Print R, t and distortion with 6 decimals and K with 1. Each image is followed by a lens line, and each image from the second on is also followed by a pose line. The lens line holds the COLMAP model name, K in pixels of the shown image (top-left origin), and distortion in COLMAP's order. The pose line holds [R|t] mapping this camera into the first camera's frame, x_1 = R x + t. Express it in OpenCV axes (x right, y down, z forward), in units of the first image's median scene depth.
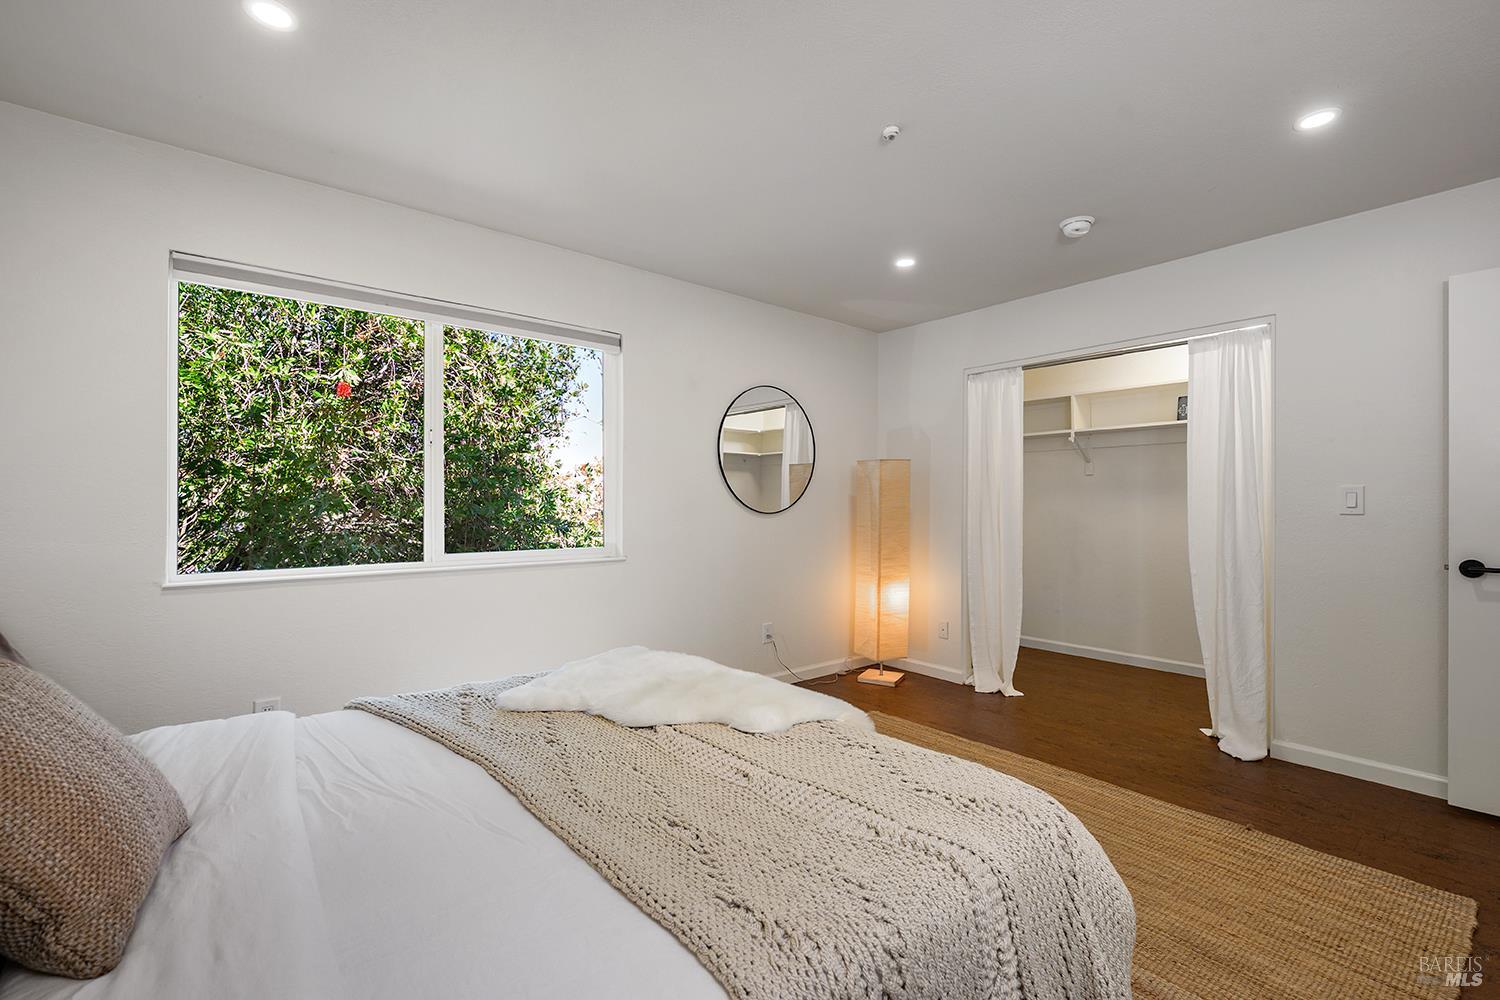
lens RADIAL K [[662.0, 0, 750.0], [0, 662.0, 500.0], [0, 0, 1]] dist [0.025407, 0.000013]
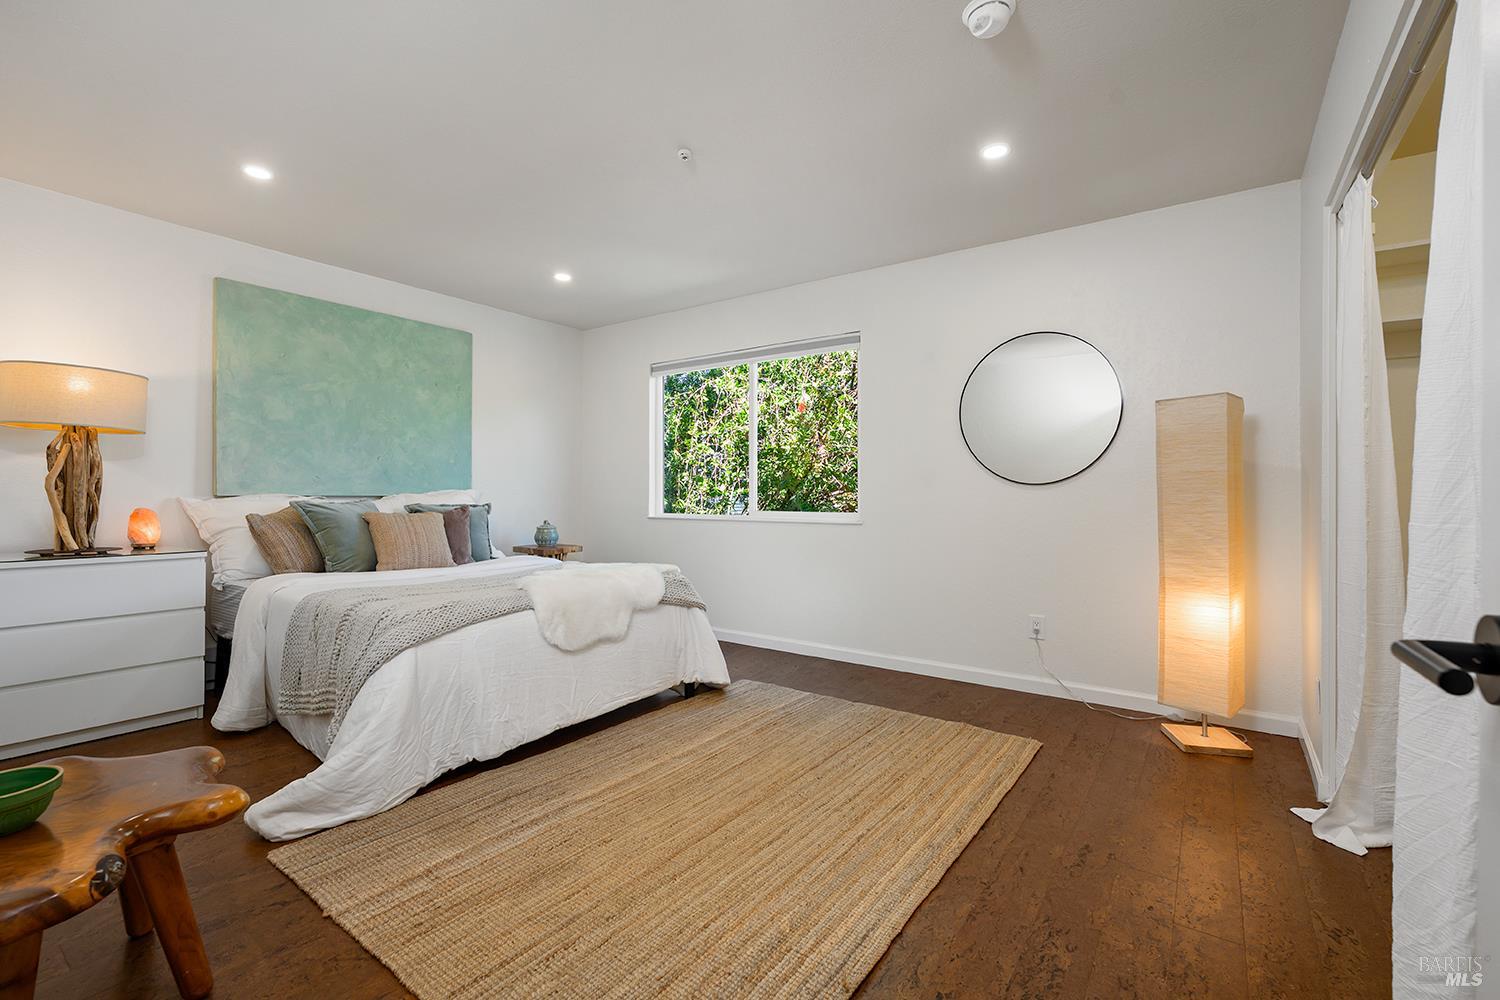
lens RADIAL K [[640.2, 0, 750.0], [0, 640.2, 500.0], [0, 0, 1]] dist [-0.000300, -0.000063]
pose [[0.243838, 0.005664, -0.969799, 0.819463], [-0.000435, 0.999983, 0.005730, 0.040411], [0.969816, -0.000975, 0.243836, 0.511854]]
